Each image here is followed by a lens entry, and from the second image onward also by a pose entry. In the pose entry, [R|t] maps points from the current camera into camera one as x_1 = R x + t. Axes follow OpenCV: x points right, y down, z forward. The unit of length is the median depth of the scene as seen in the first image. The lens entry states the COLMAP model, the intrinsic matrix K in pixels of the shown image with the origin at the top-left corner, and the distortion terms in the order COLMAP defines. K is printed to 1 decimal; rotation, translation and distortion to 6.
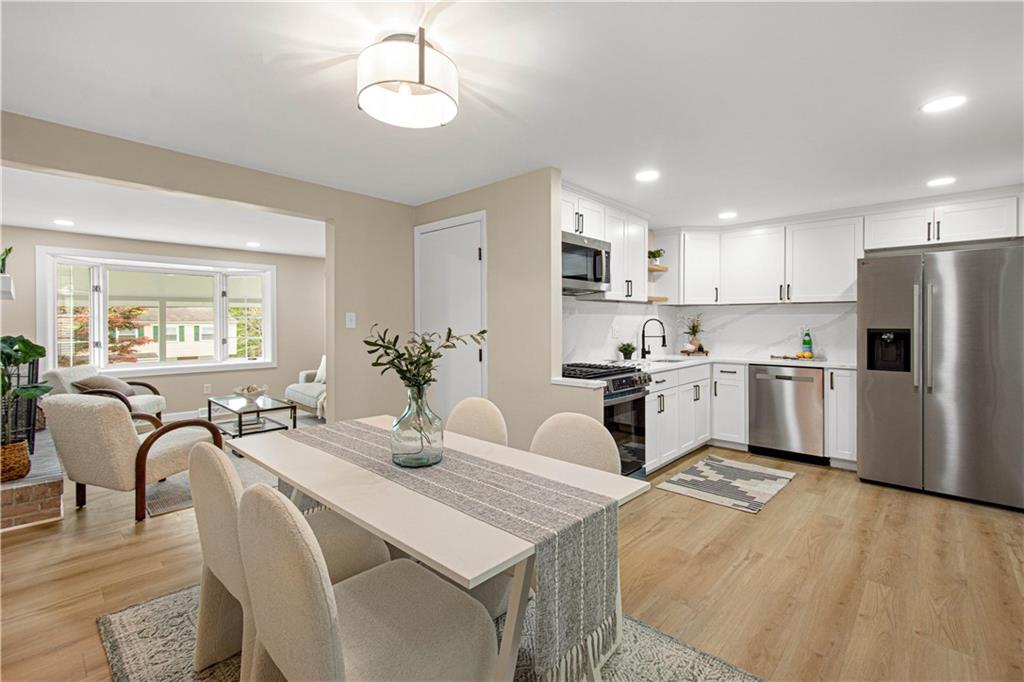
lens RADIAL K [[453.3, 0, 509.7], [0, 453.3, 323.8], [0, 0, 1]] dist [0.000237, -0.000510]
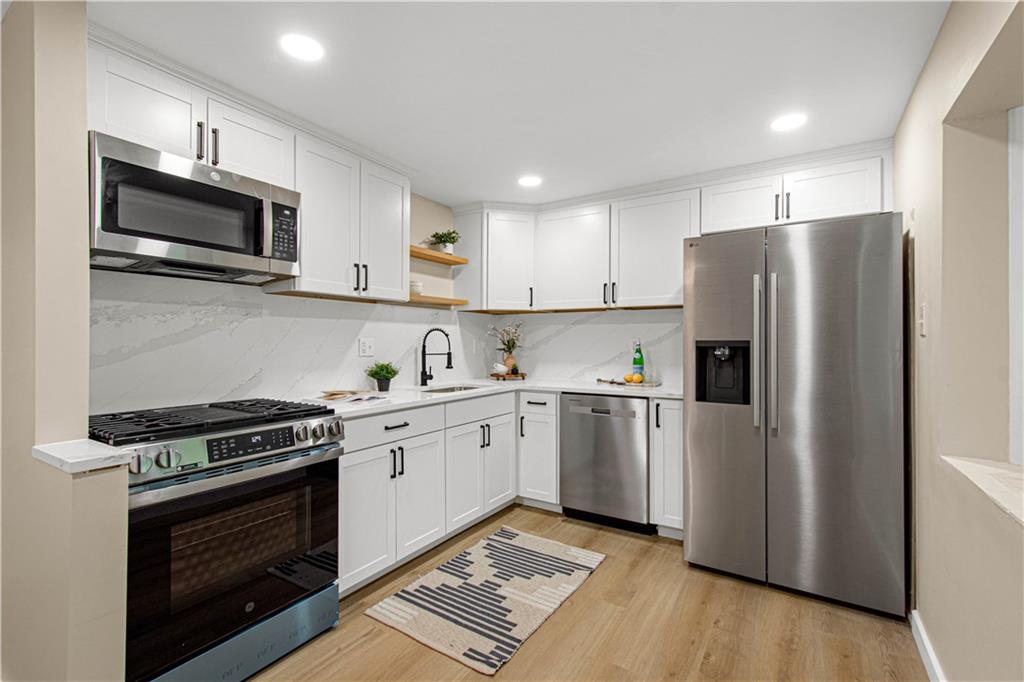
lens RADIAL K [[449.3, 0, 512.0], [0, 449.3, 341.0], [0, 0, 1]] dist [0.001871, 0.000125]
pose [[0.982833, 0.002177, 0.184483, 0.354885], [-0.001062, 0.999981, -0.006145, 0.013998], [-0.184492, 0.005843, 0.982817, 0.351094]]
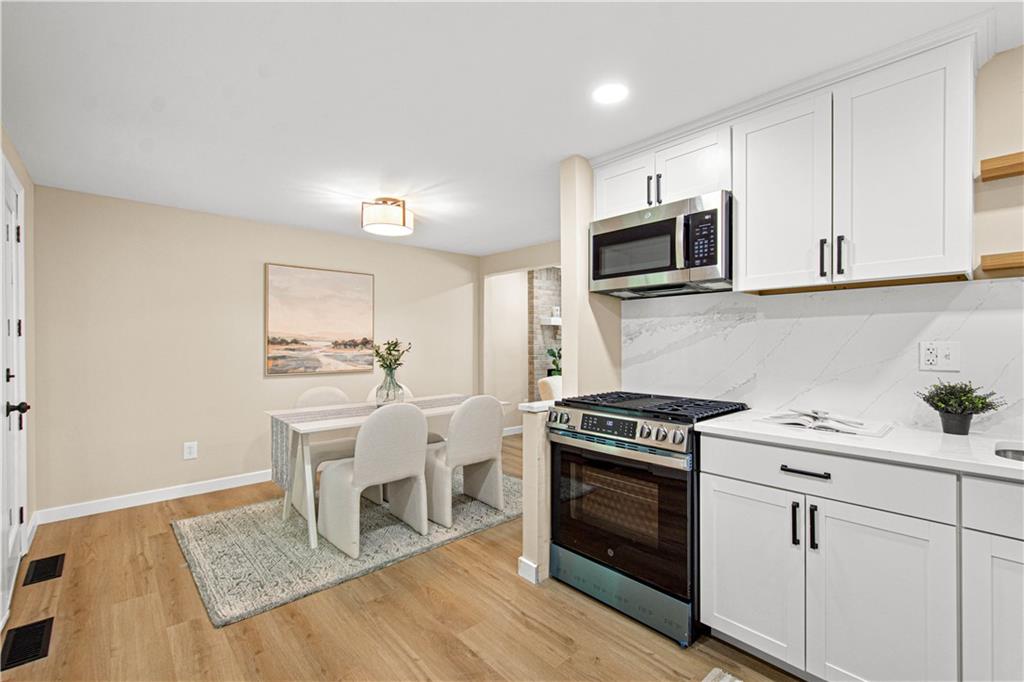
lens RADIAL K [[438.5, 0, 512.9], [0, 438.5, 345.1], [0, 0, 1]] dist [0.001011, 0.000095]
pose [[-0.072723, 0.005890, -0.997335, 0.717388], [-0.001592, 0.999981, 0.006022, 0.007402], [0.997351, 0.002025, -0.072712, 0.722719]]
